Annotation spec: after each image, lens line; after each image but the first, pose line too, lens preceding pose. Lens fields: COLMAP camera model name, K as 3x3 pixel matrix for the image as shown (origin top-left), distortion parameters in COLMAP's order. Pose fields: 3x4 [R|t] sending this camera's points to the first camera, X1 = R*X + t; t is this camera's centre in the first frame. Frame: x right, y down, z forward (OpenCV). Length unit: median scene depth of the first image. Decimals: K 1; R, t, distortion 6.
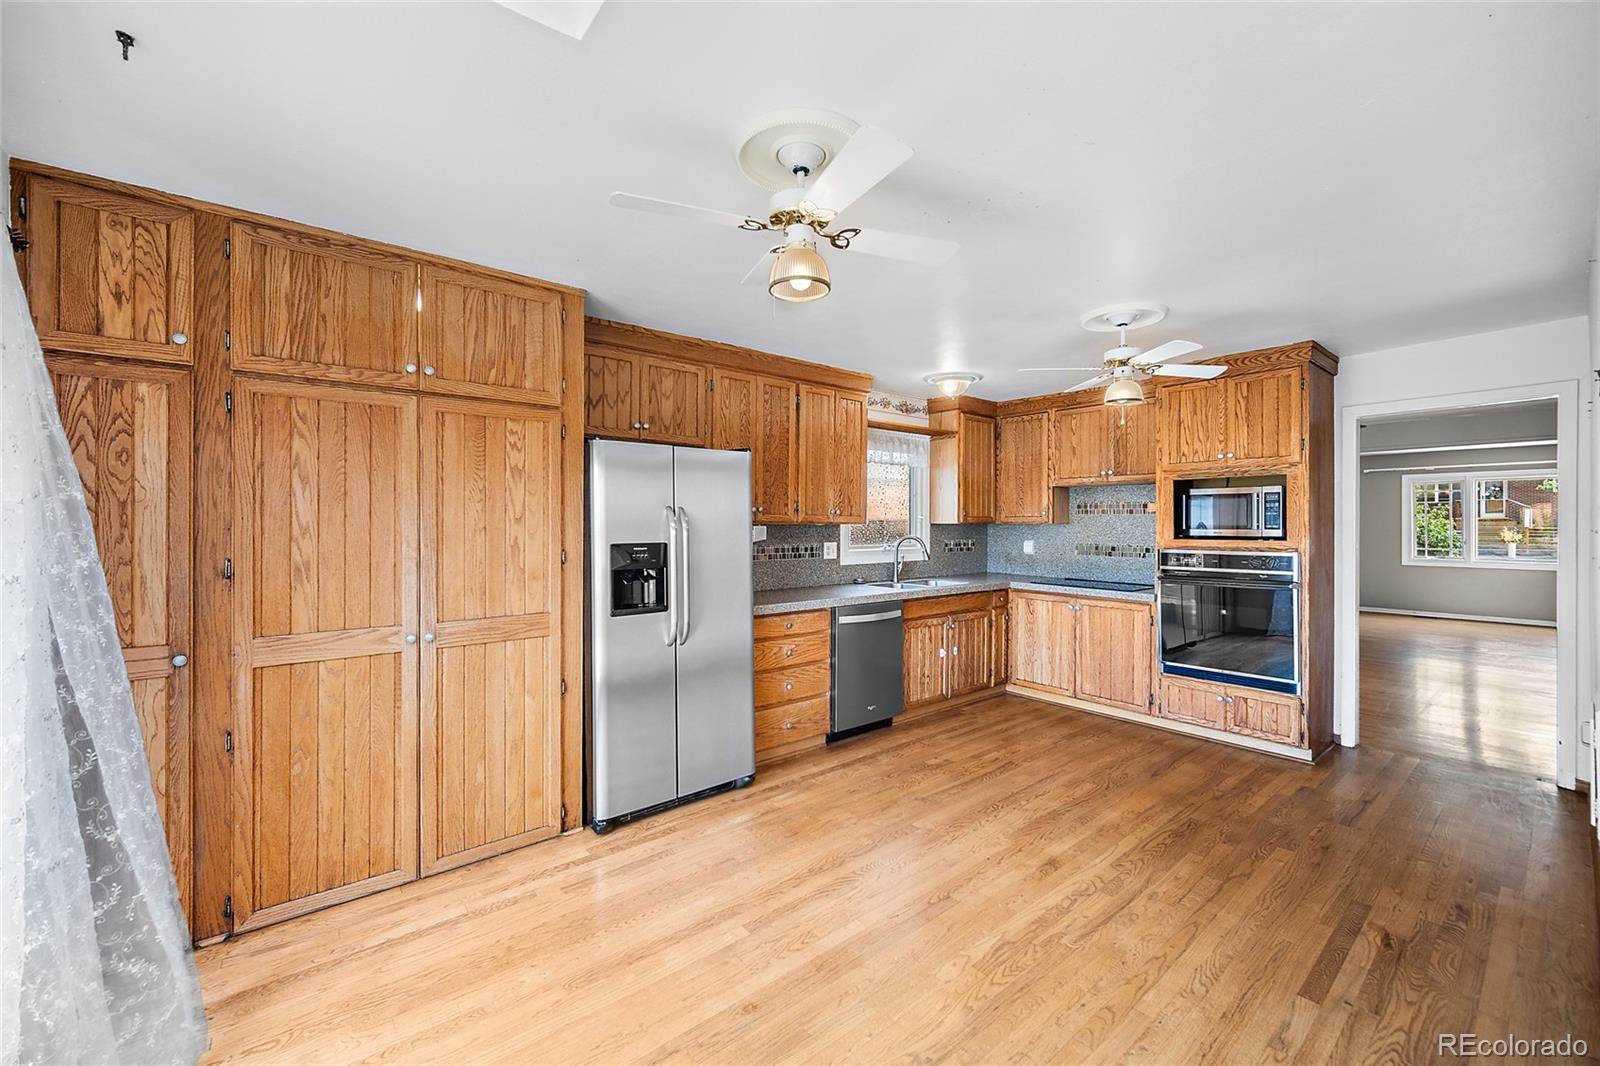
lens RADIAL K [[633.0, 0, 803.4], [0, 633.0, 525.1], [0, 0, 1]] dist [-0.001320, -0.000402]
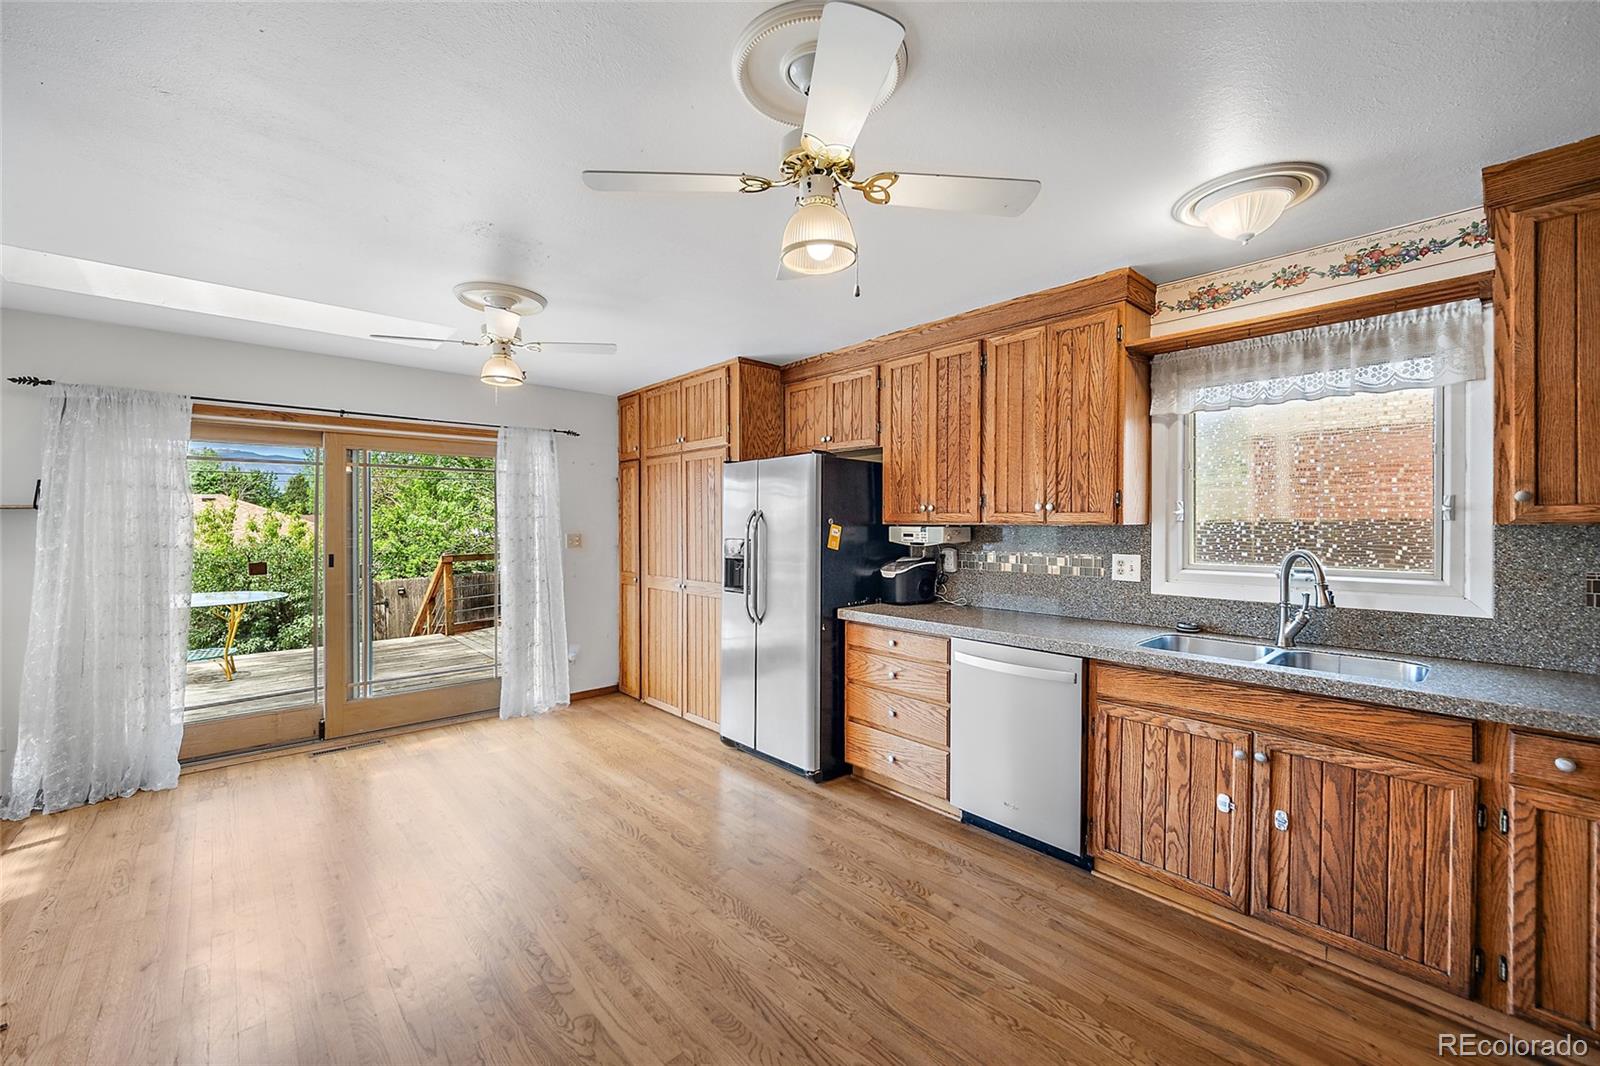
lens RADIAL K [[633.0, 0, 802.8], [0, 633.0, 530.8], [0, 0, 1]] dist [-0.001320, -0.000402]
pose [[0.056290, 0.010547, -0.998359, 0.754259], [-0.001644, 0.999944, 0.010471, -0.002179], [0.998413, 0.001052, 0.056305, 0.757702]]
